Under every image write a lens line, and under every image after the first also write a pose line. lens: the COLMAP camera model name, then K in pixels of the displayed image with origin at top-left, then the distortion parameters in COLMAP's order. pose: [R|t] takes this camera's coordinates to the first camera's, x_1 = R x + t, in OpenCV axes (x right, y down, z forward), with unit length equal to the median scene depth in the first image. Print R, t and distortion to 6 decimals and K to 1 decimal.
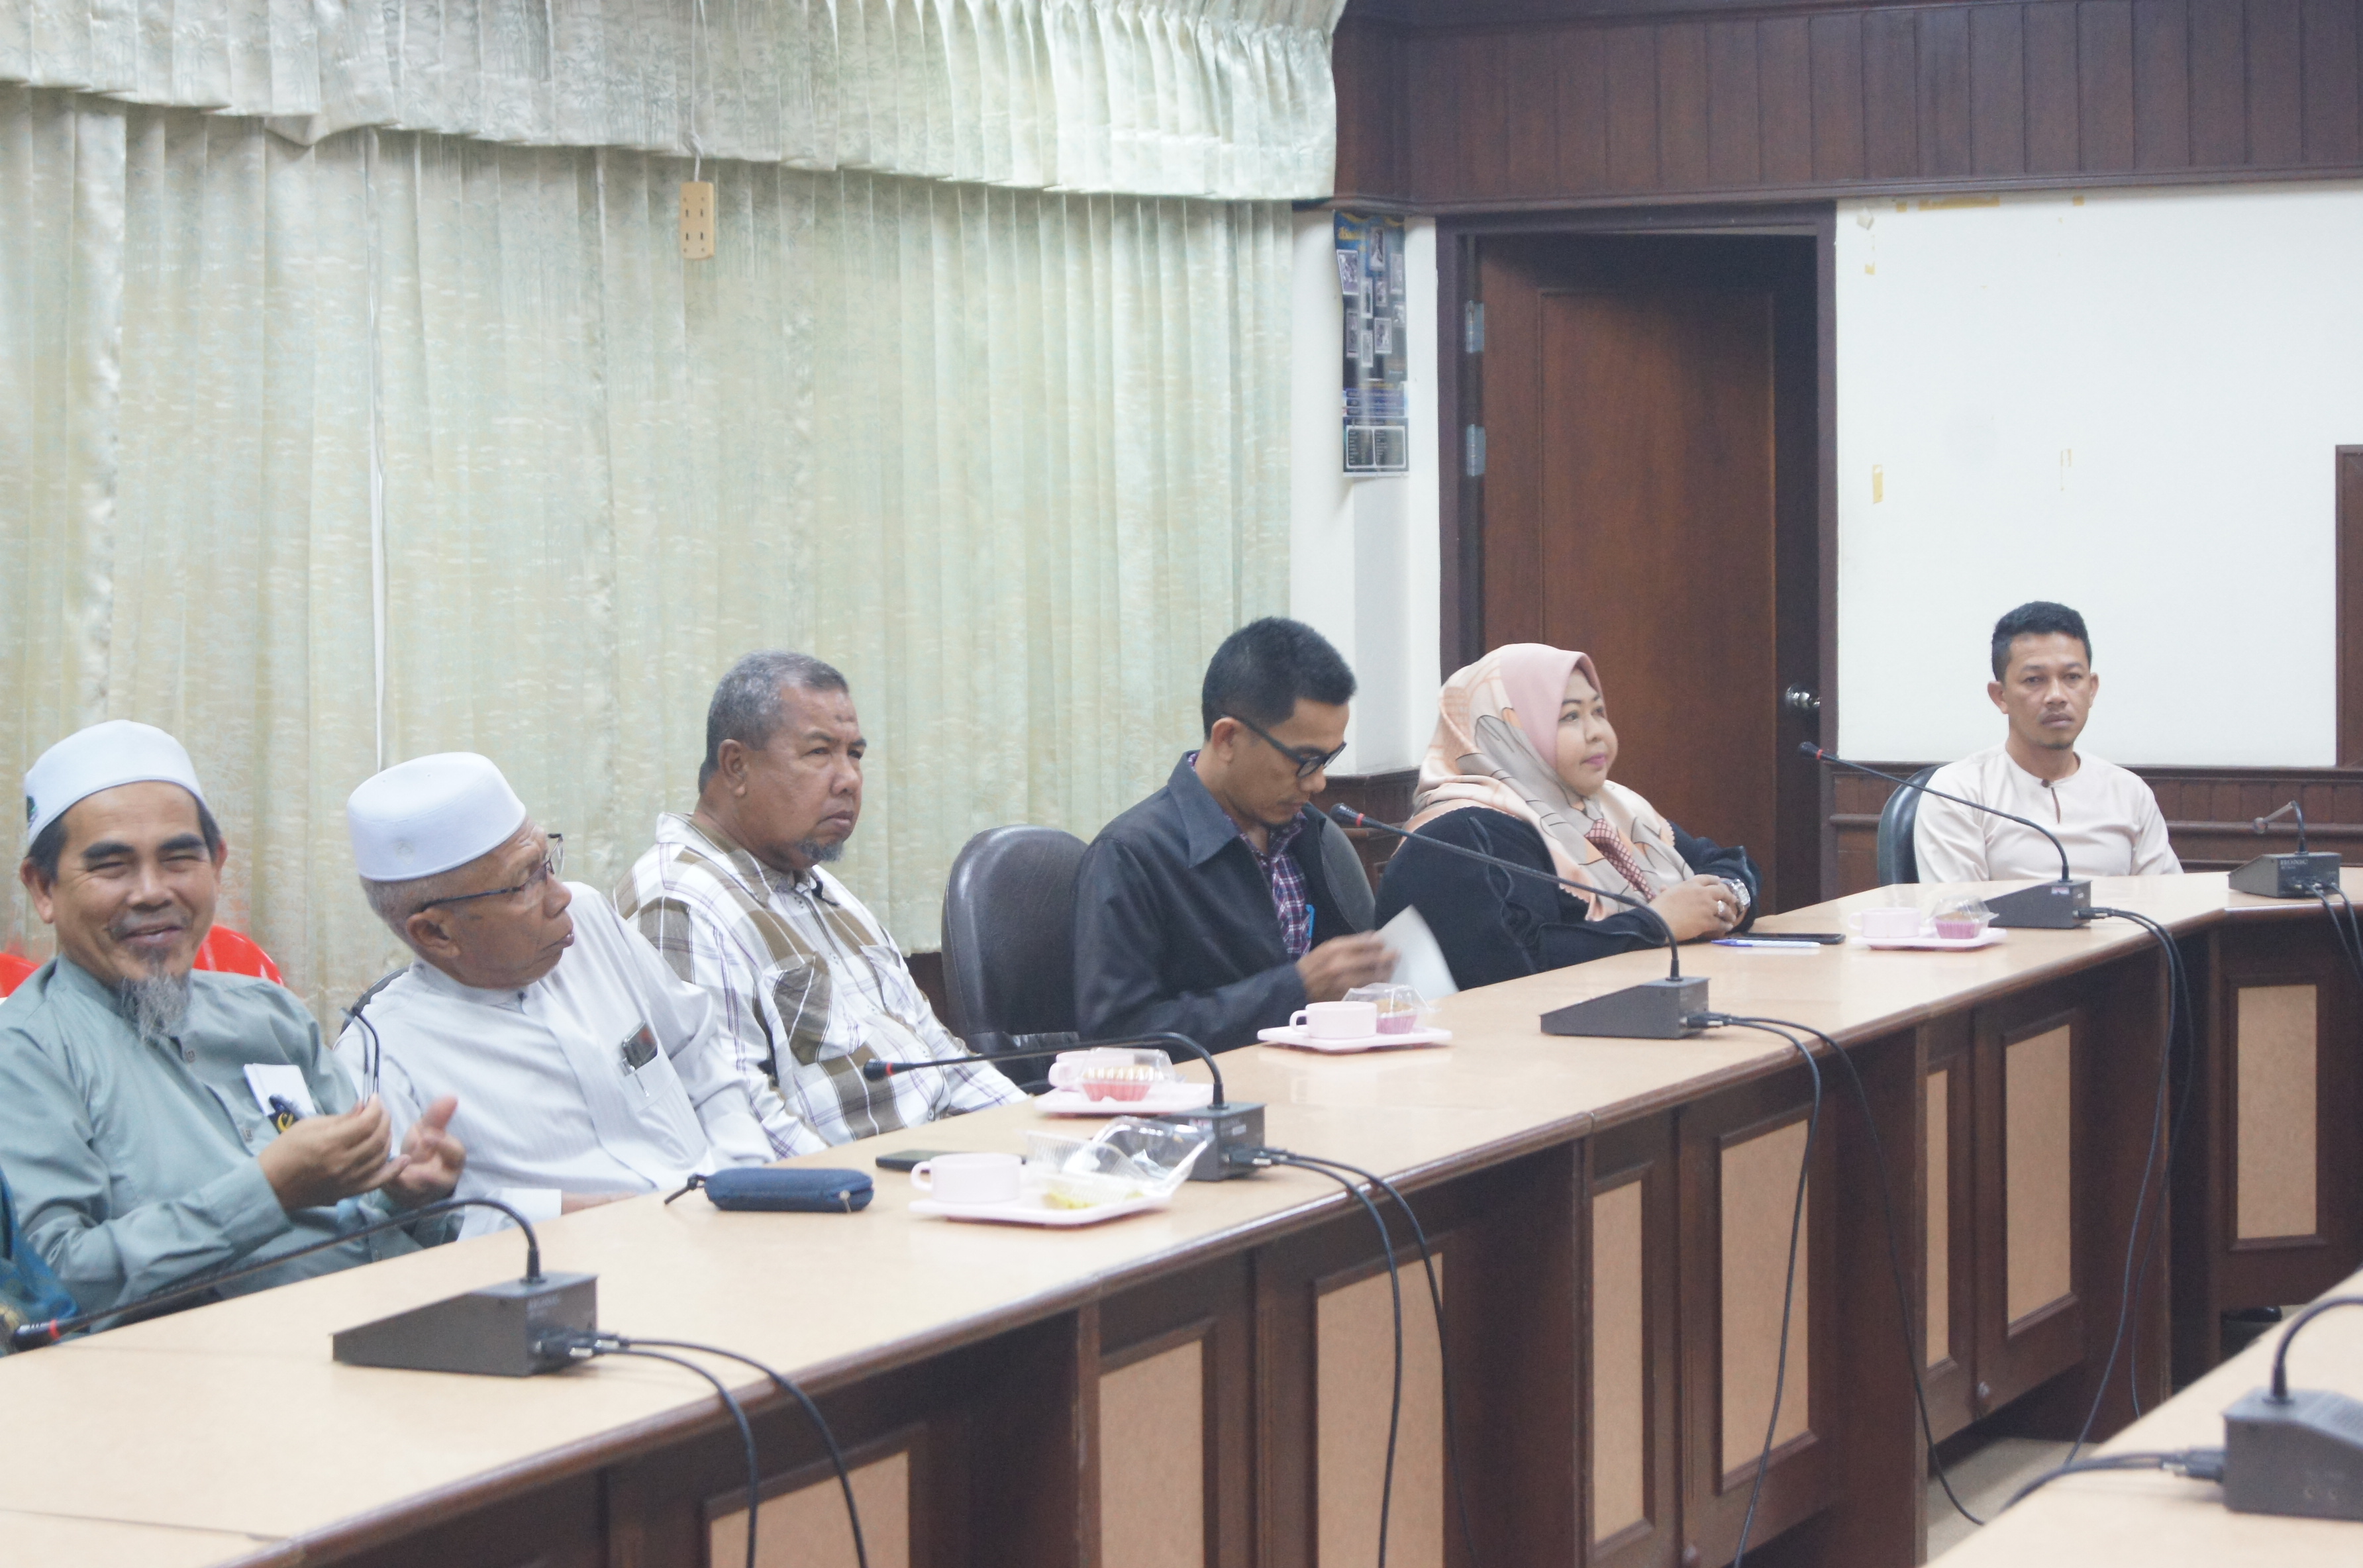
lens RADIAL K [[5646.5, 0, 1100.7], [0, 5646.5, 784.7], [0, 0, 1]] dist [0.062390, -0.454585]
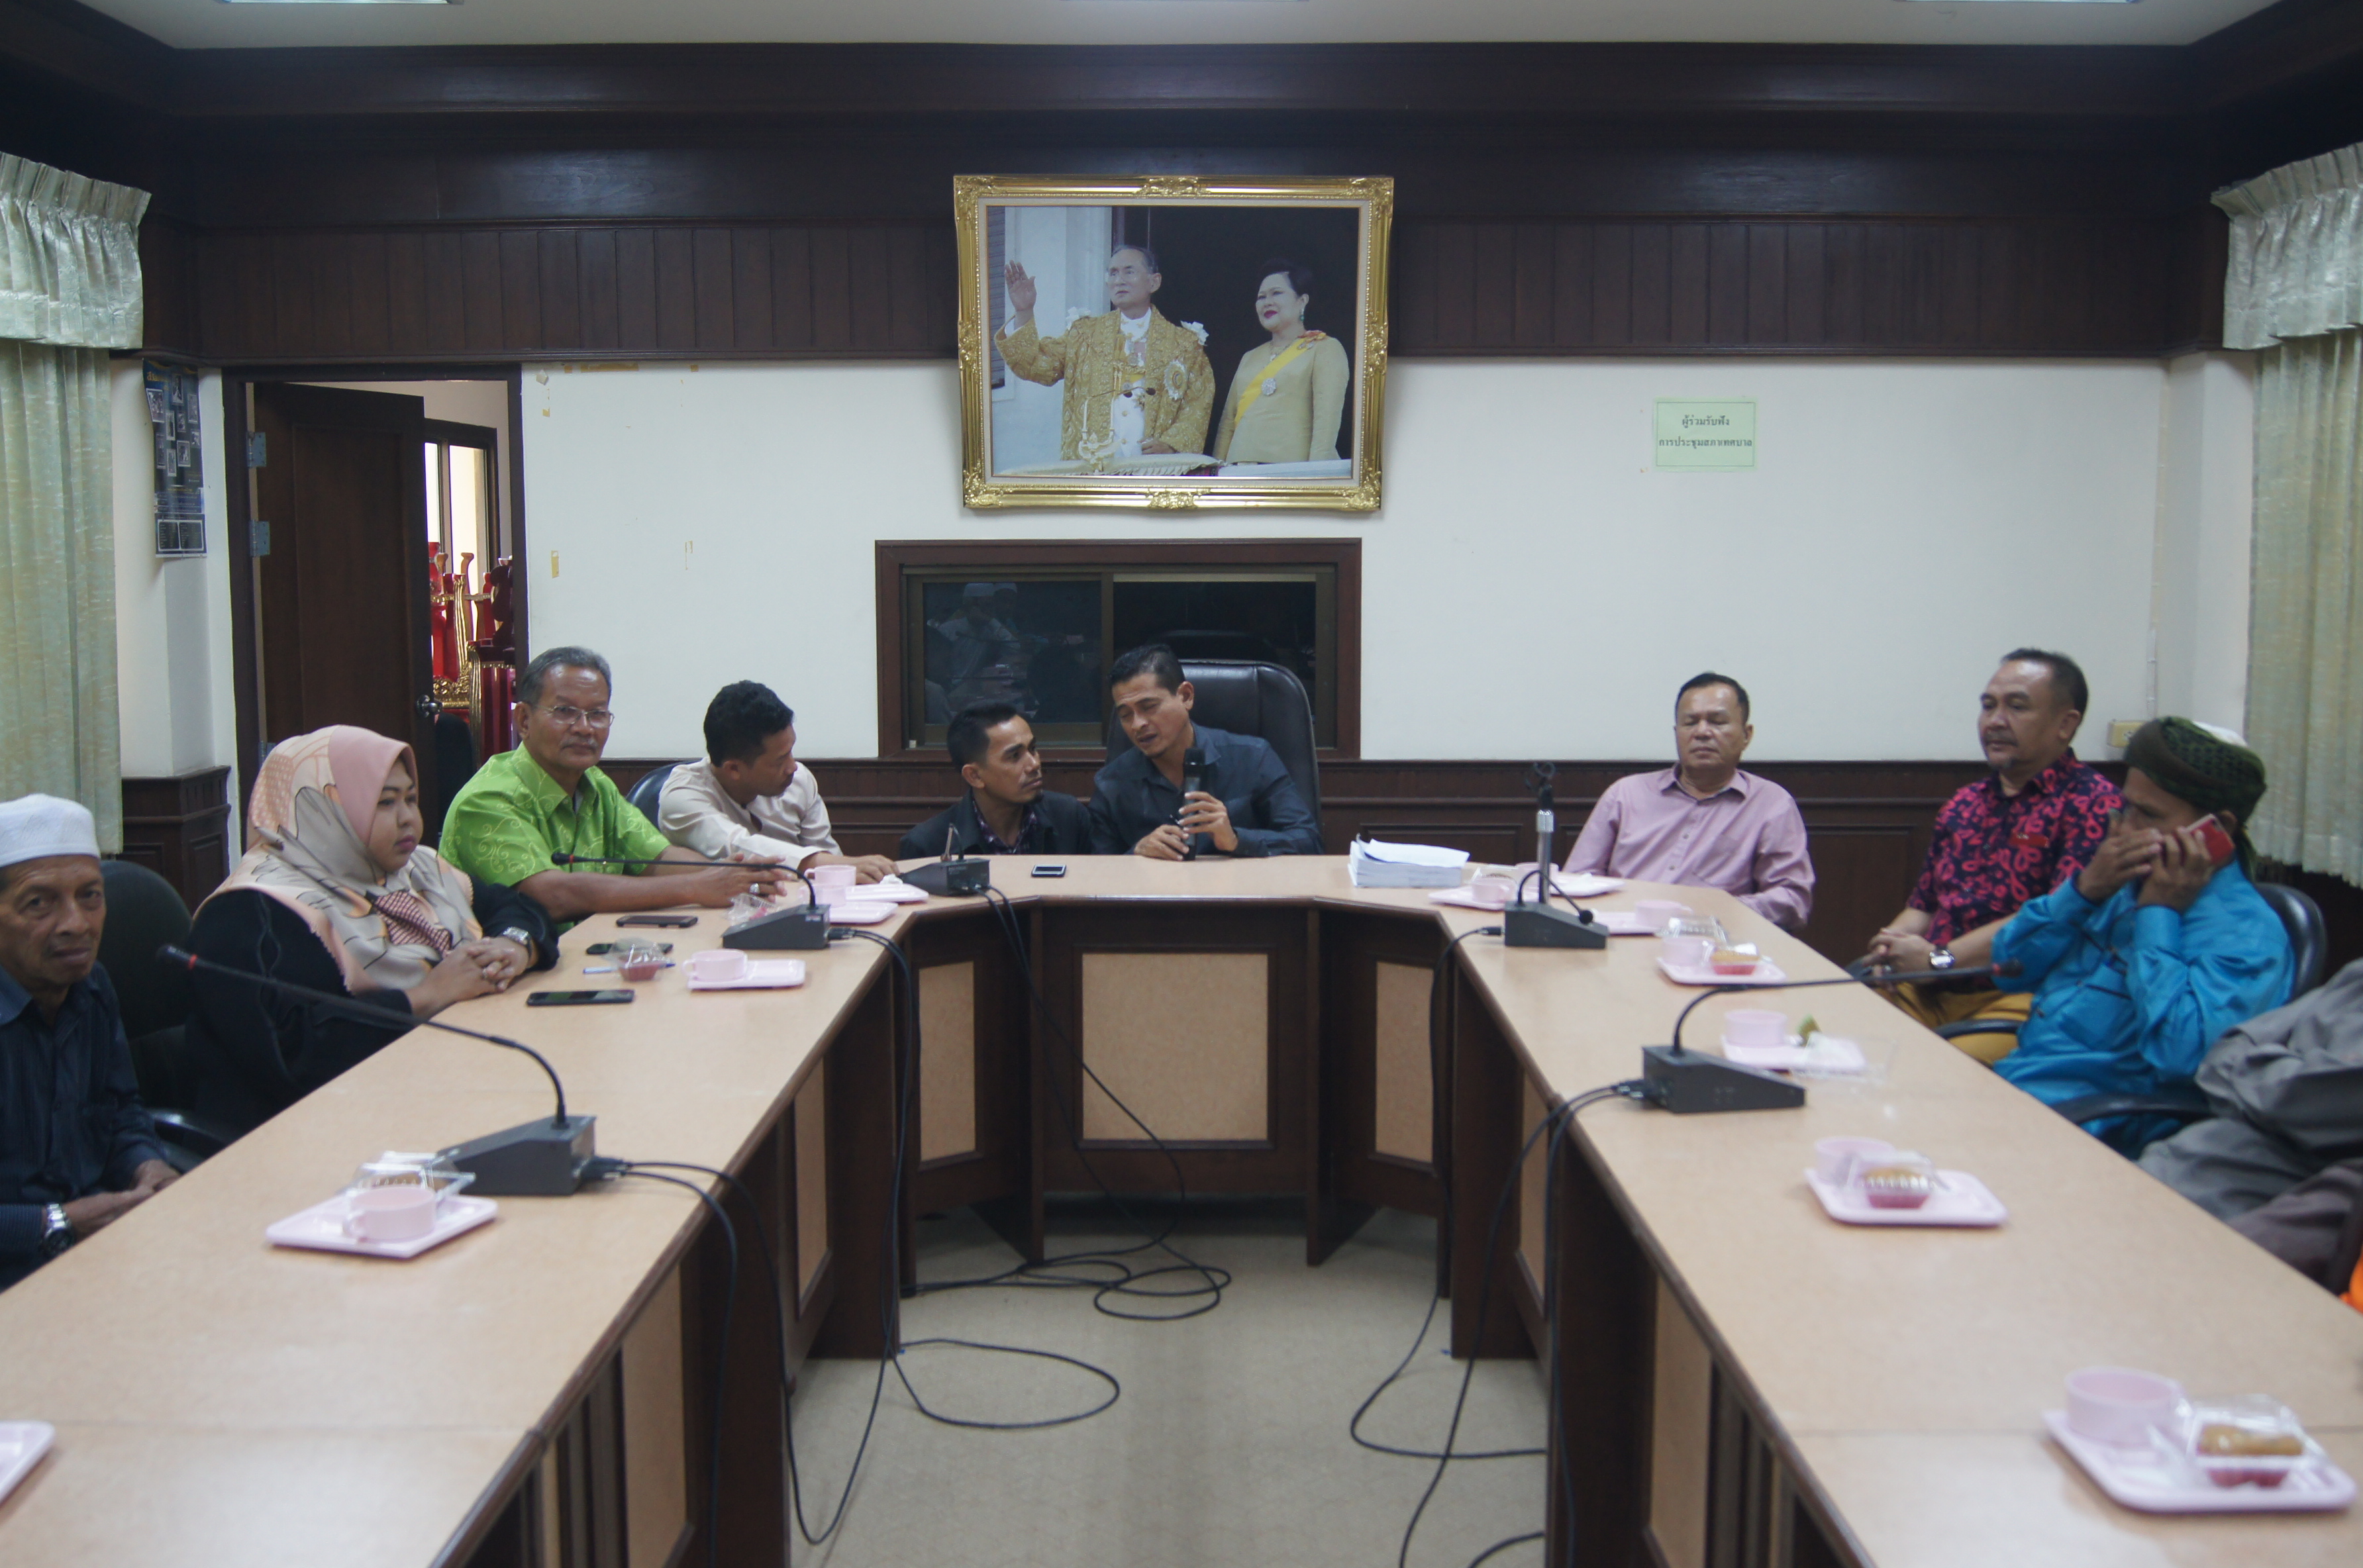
lens RADIAL K [[2467.4, 0, 1181.5], [0, 2467.4, 784.0], [0, 0, 1]] dist [-0.046824, 0.007656]
pose [[0.904075, -0.033834, 0.426033, 0.013717], [0.014251, 0.998694, 0.049072, -0.026002], [-0.427137, -0.038294, 0.903376, 0.371473]]
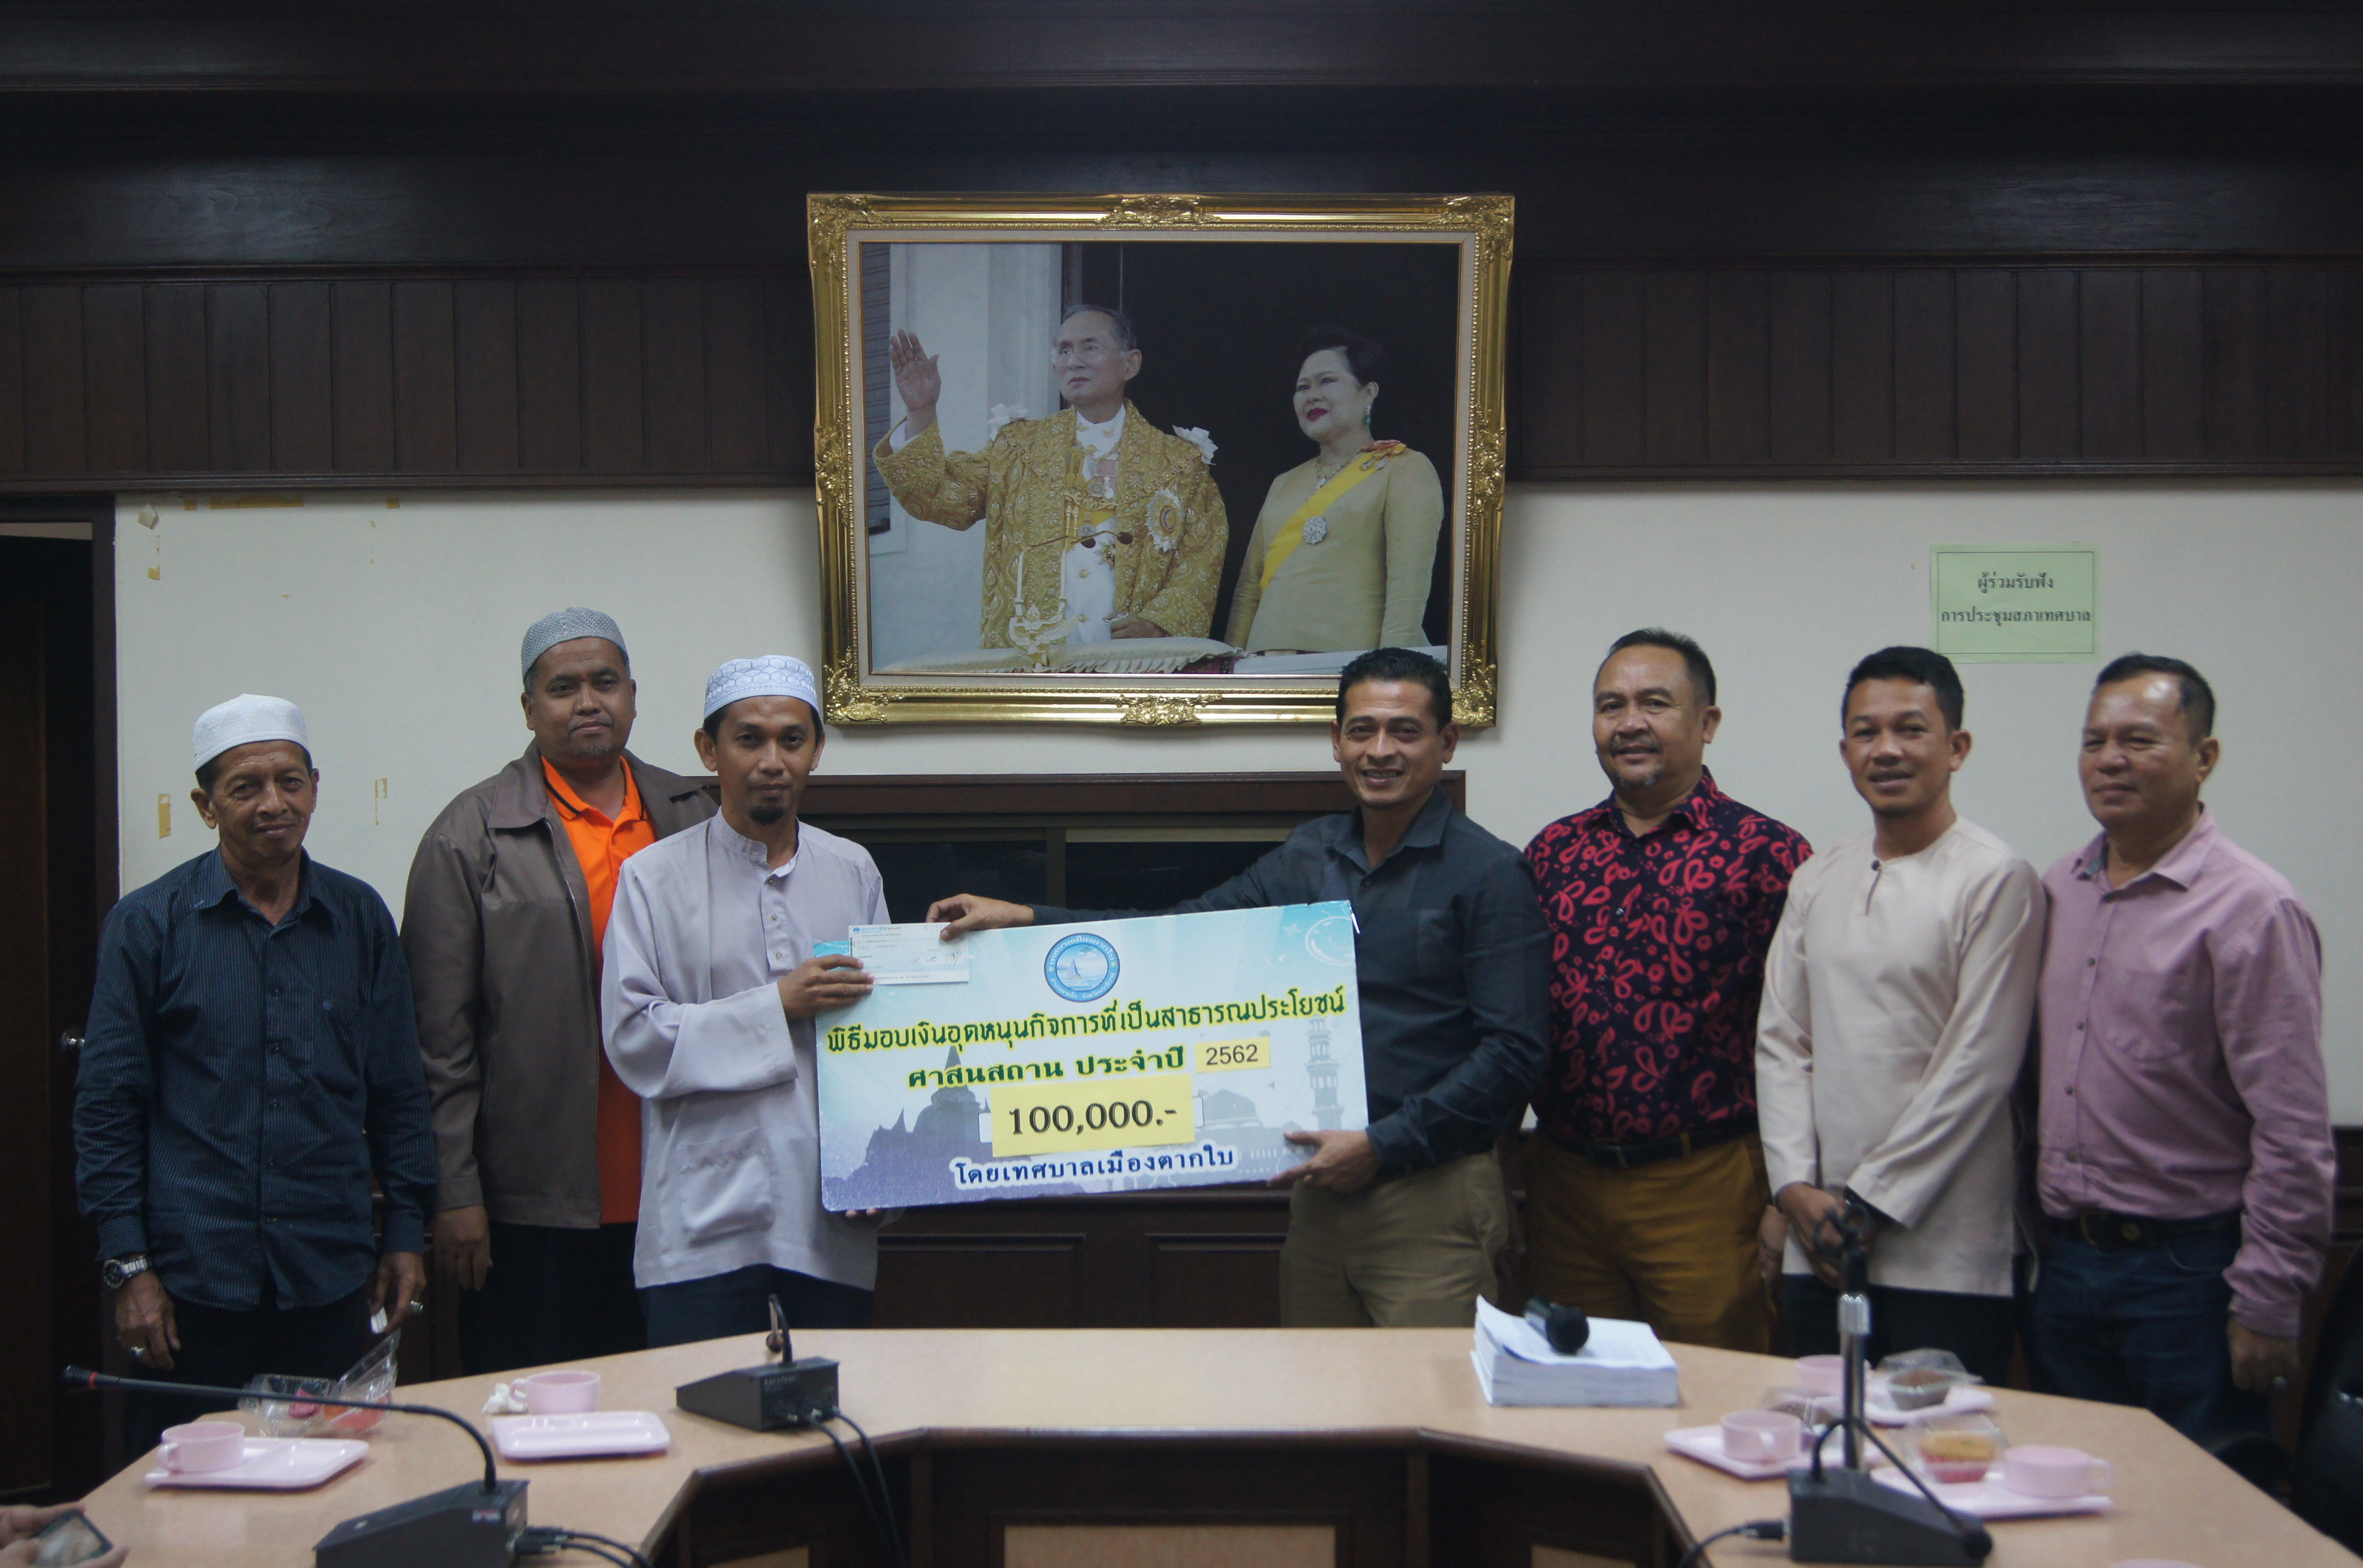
lens RADIAL K [[3312.8, 0, 1181.5], [0, 3312.8, 784.0], [0, 0, 1]] dist [-0.016089, -0.045605]
pose [[0.902630, 0.000250, 0.430418, 0.058768], [0.017597, 0.999142, -0.037483, -0.036228], [-0.430058, 0.041407, 0.901851, 0.468325]]
